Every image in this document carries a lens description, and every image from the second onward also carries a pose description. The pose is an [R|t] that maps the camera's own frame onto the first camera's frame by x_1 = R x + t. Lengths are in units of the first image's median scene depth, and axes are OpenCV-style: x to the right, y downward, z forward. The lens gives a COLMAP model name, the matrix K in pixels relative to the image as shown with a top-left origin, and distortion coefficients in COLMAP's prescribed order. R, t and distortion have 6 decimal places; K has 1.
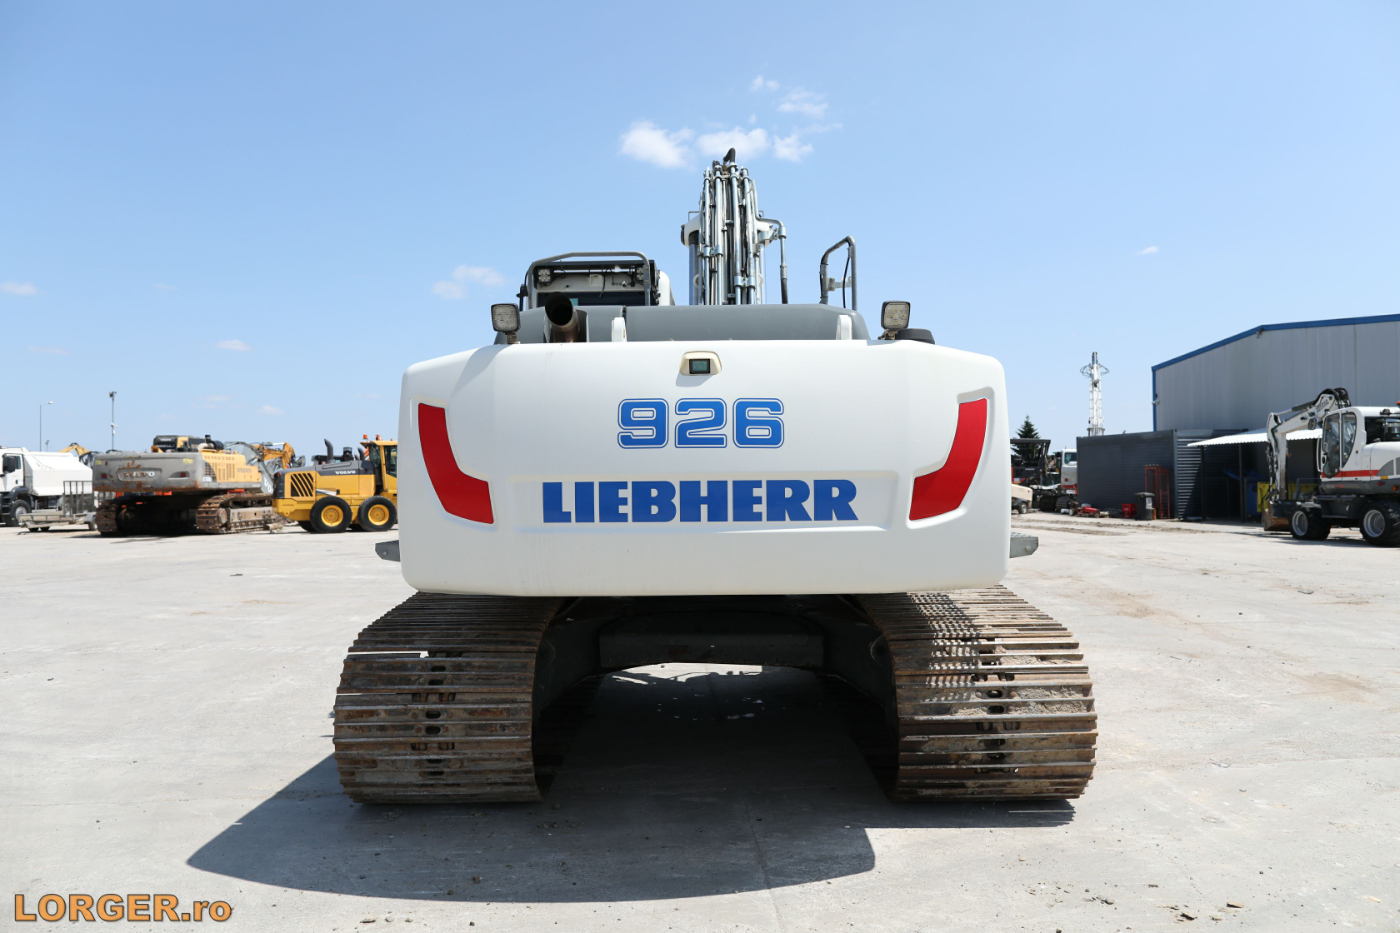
lens RADIAL K [[961.1, 0, 694.7], [0, 961.1, 467.0], [0, 0, 1]] dist [-0.047521, 0.039474]
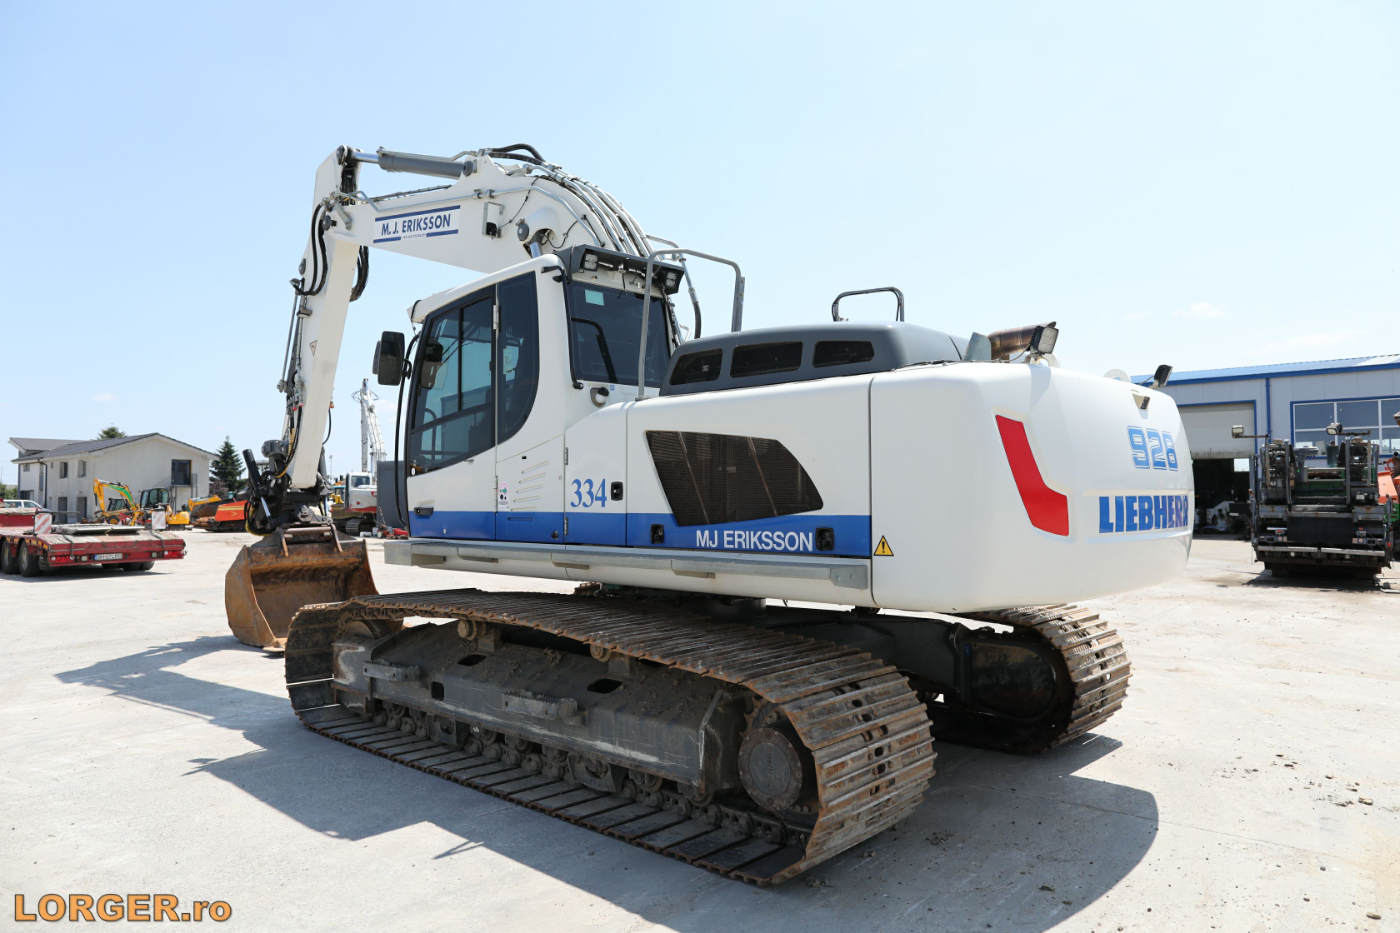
lens RADIAL K [[961.1, 0, 695.6], [0, 961.1, 462.9], [0, 0, 1]] dist [-0.047521, 0.039474]
pose [[0.666702, 0.031721, 0.744649, -0.205377], [-0.009637, 0.999377, -0.033944, 0.003112], [-0.745262, 0.015455, 0.666592, 0.098770]]
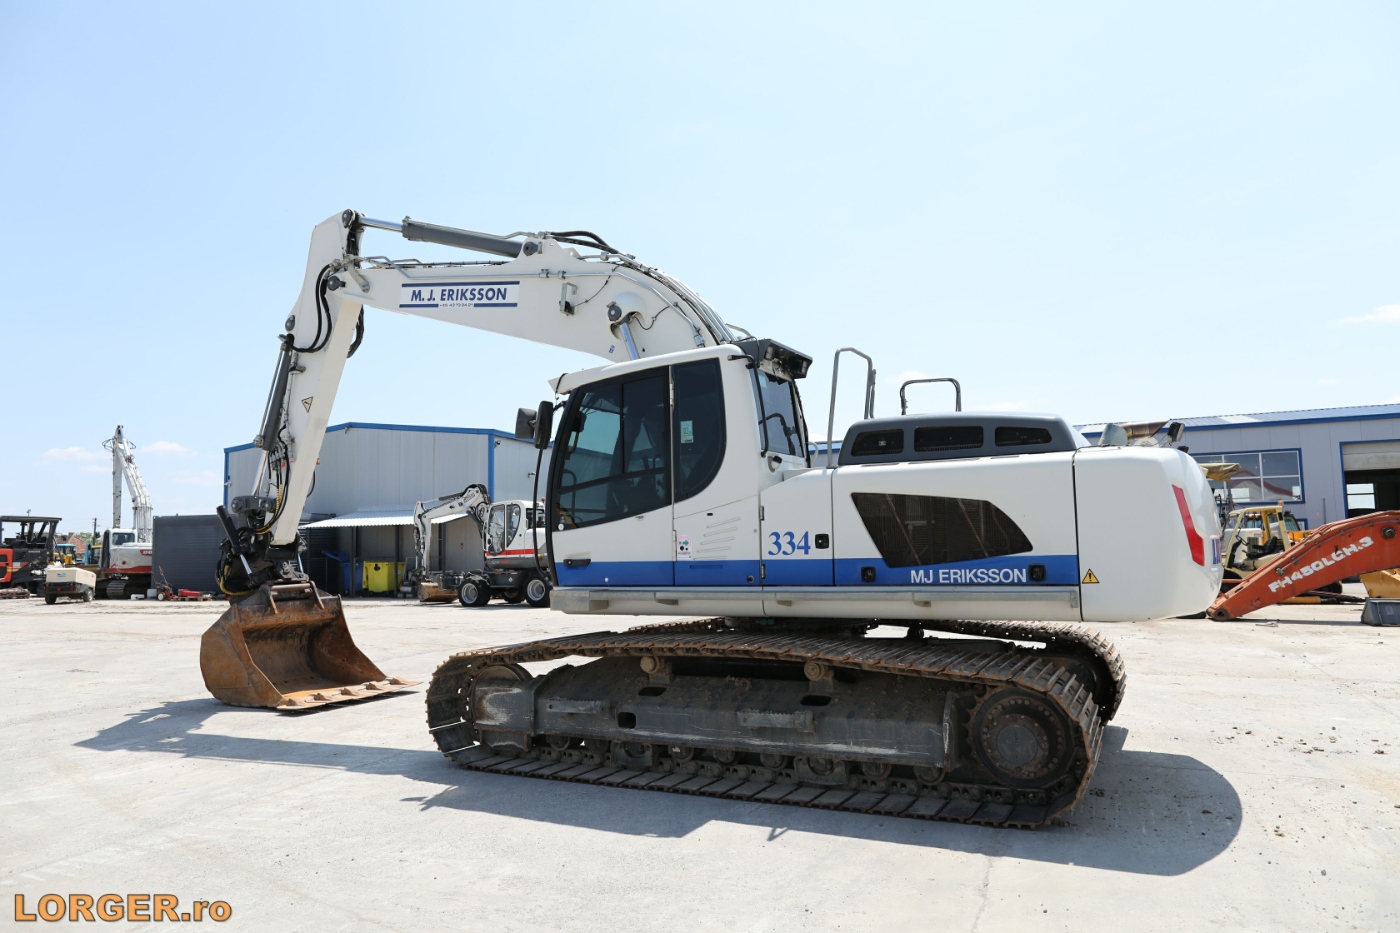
lens RADIAL K [[939.5, 0, 738.7], [0, 939.5, 463.5], [0, 0, 1]] dist [-0.037454, 0.002365]
pose [[0.439189, 0.079835, 0.894840, -0.302308], [0.004646, 0.995829, -0.091125, 0.004475], [-0.898383, 0.044179, 0.436986, 0.161668]]
